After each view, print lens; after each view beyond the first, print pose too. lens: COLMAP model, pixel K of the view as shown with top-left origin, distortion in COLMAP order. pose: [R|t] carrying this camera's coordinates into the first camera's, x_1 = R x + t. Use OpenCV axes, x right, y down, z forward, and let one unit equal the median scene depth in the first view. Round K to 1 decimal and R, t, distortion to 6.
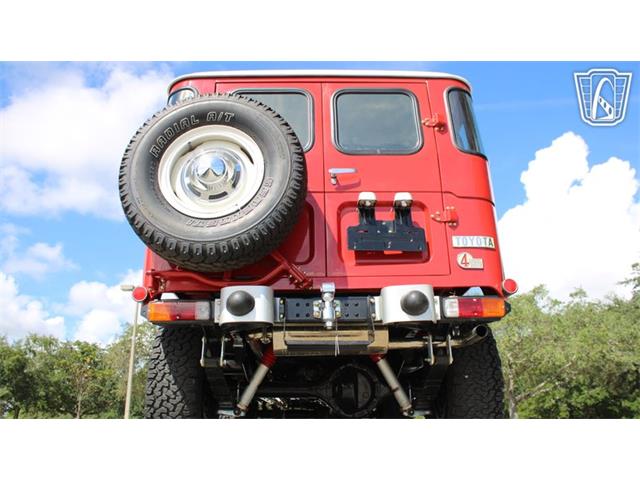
lens RADIAL K [[541.2, 0, 320.0], [0, 541.2, 240.0], [0, 0, 1]] dist [-0.160657, 0.146318]
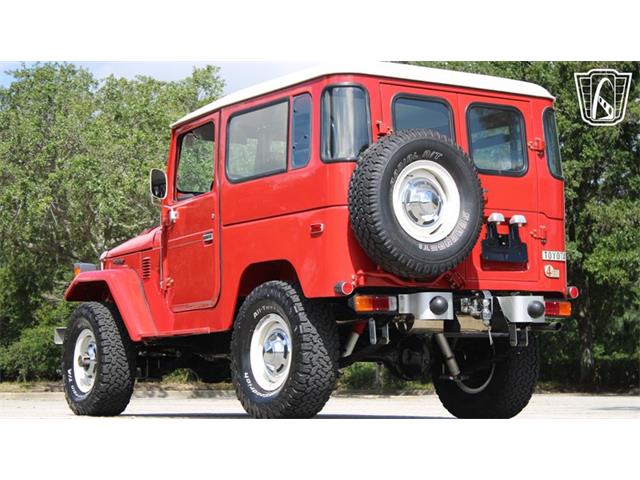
lens RADIAL K [[1540.1, 0, 320.0], [0, 1540.1, 240.0], [0, 0, 1]] dist [0.037700, 0.150173]
pose [[0.840483, 0.057692, 0.538758, -2.132815], [-0.197640, 0.958452, 0.205691, -0.667075], [-0.504507, -0.279360, 0.816964, -1.695623]]
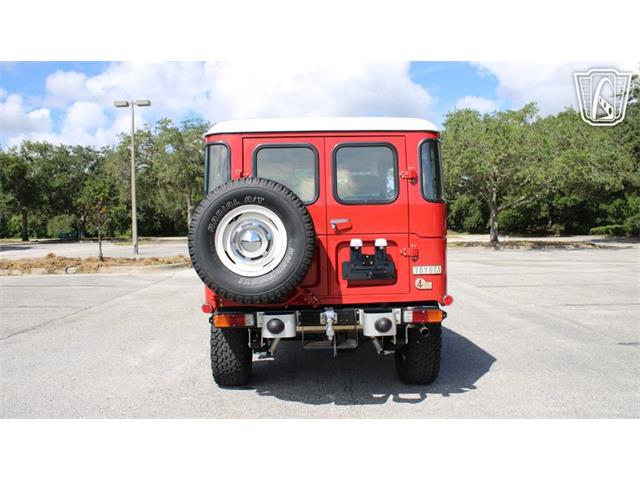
lens RADIAL K [[546.9, 0, 320.0], [0, 546.9, 240.0], [0, 0, 1]] dist [-0.170169, 0.163353]
pose [[0.999900, -0.005074, 0.013198, -0.029466], [-0.000305, 0.925435, 0.378906, -0.625753], [-0.014137, -0.378872, 0.925341, -0.350703]]
